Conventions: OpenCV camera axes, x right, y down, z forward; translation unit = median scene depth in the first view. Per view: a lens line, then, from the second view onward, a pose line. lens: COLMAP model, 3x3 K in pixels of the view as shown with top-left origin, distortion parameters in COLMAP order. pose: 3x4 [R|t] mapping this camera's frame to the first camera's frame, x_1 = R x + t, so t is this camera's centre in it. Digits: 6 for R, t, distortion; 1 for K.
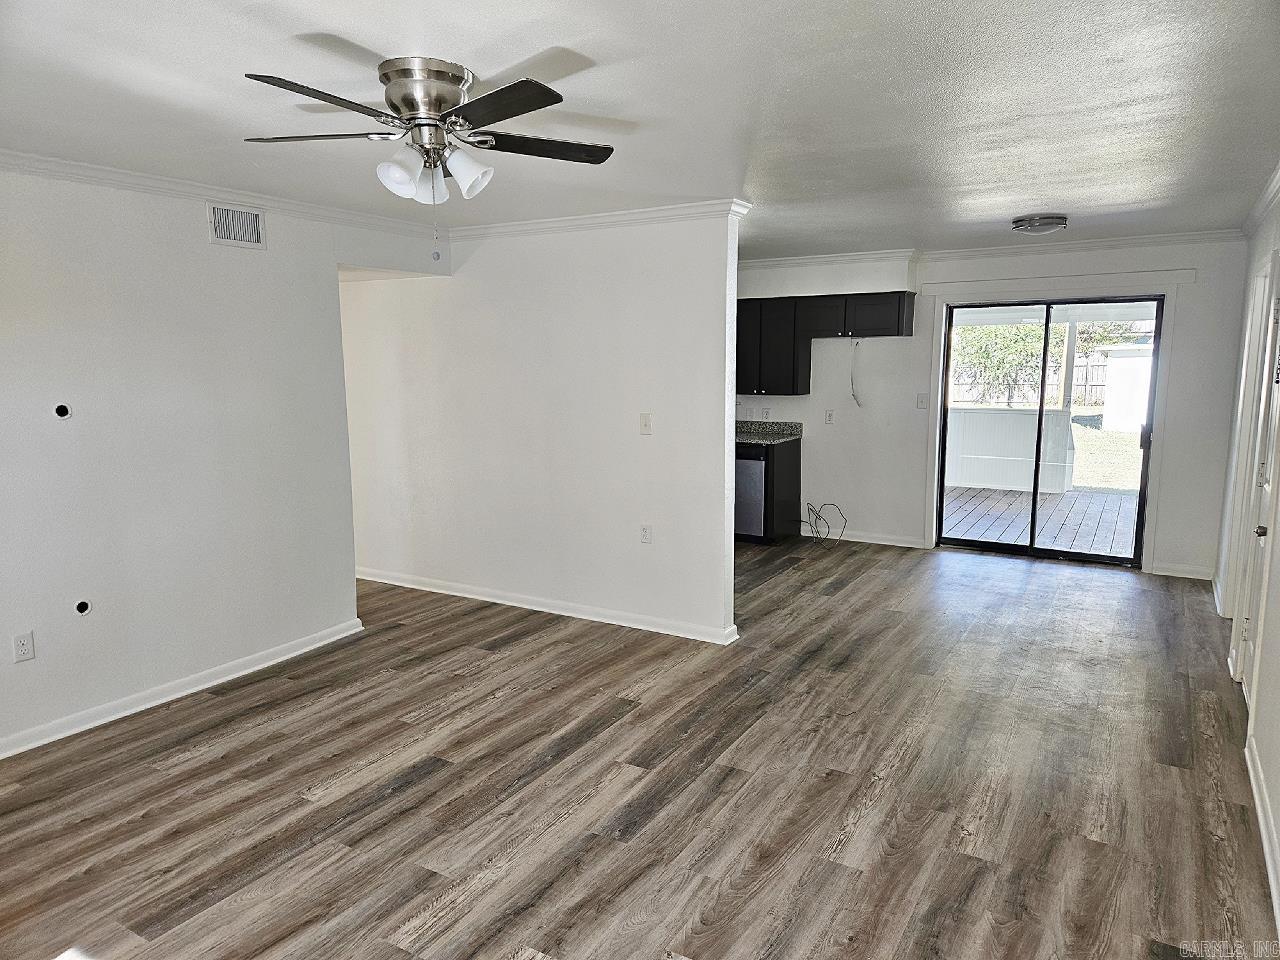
lens RADIAL K [[858.0, 0, 634.8], [0, 858.0, 477.9], [0, 0, 1]] dist [0.081519, -0.051852]
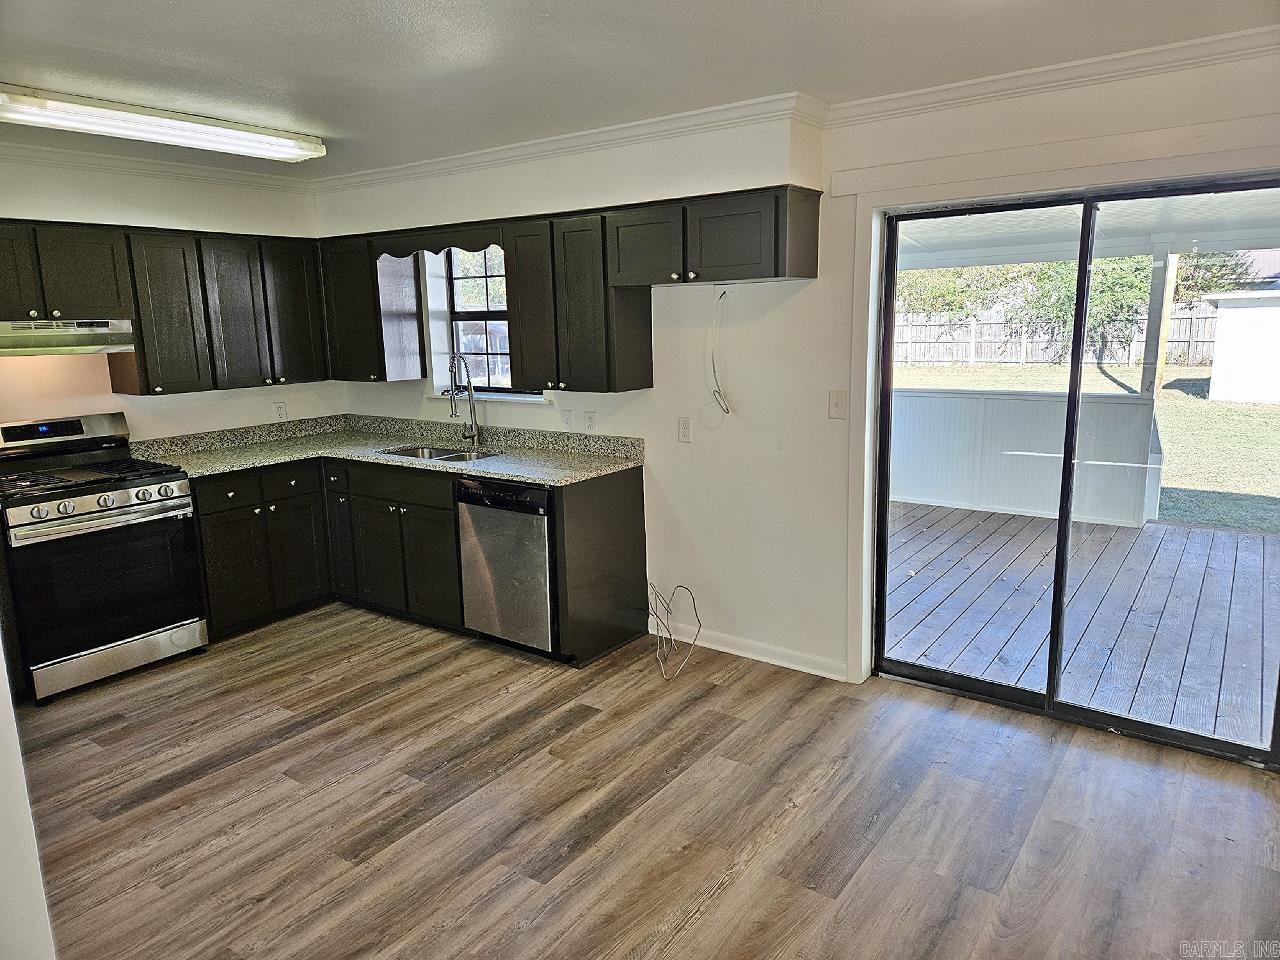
lens RADIAL K [[858.0, 0, 636.3], [0, 858.0, 473.4], [0, 0, 1]] dist [0.081519, -0.051852]
pose [[0.996345, -0.000681, -0.085423, 0.253100], [0.004152, 0.999173, 0.040460, -0.068193], [0.085324, -0.040667, 0.995523, 0.469883]]
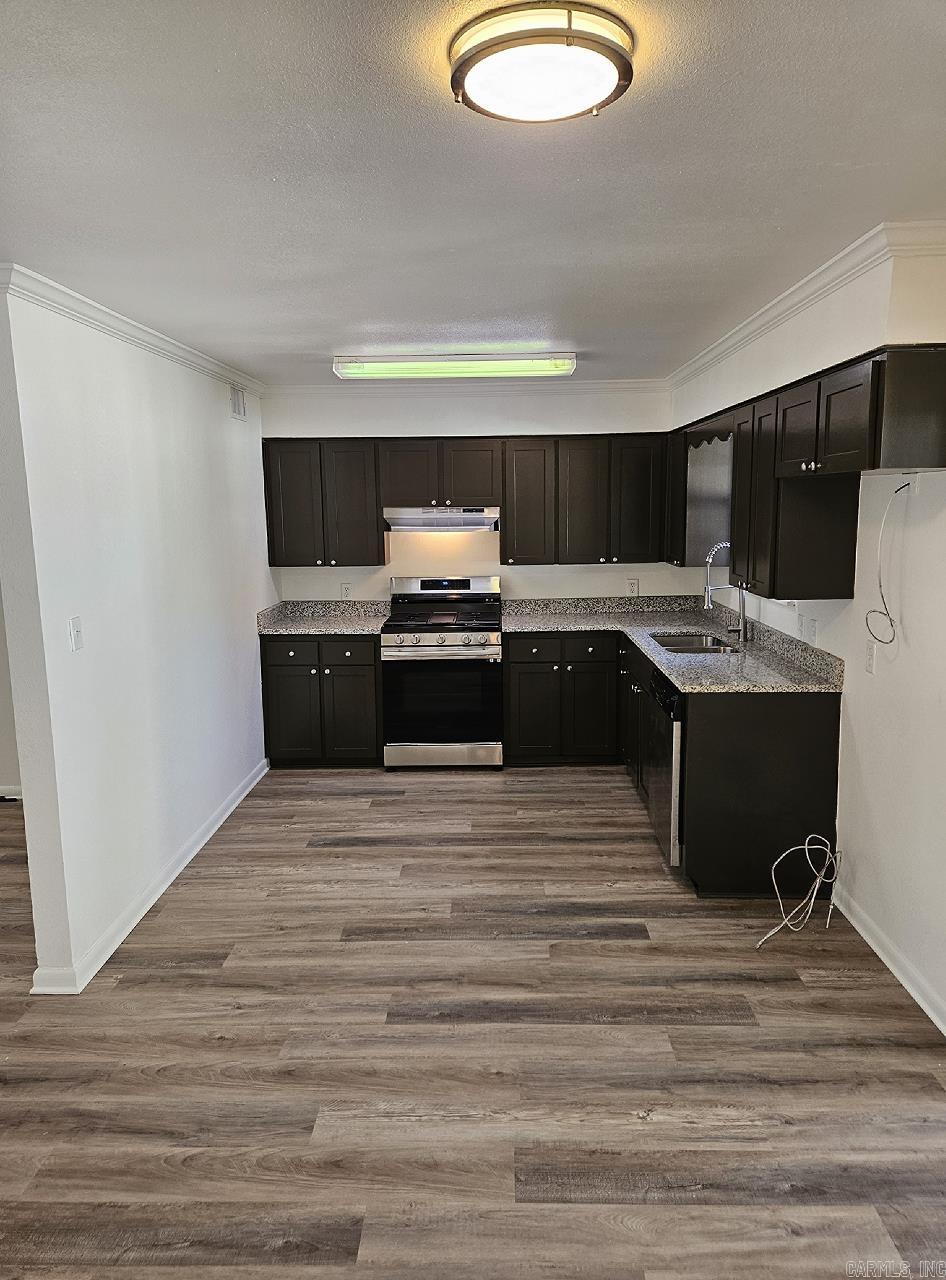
lens RADIAL K [[858.0, 0, 462.9], [0, 858.0, 630.3], [0, 0, 1]] dist [0.081519, -0.051852]
pose [[0.500392, 0.130276, -0.855942, 0.518504], [-0.113333, 0.989964, 0.084418, -0.102617], [0.858349, 0.054764, 0.510135, 0.628928]]
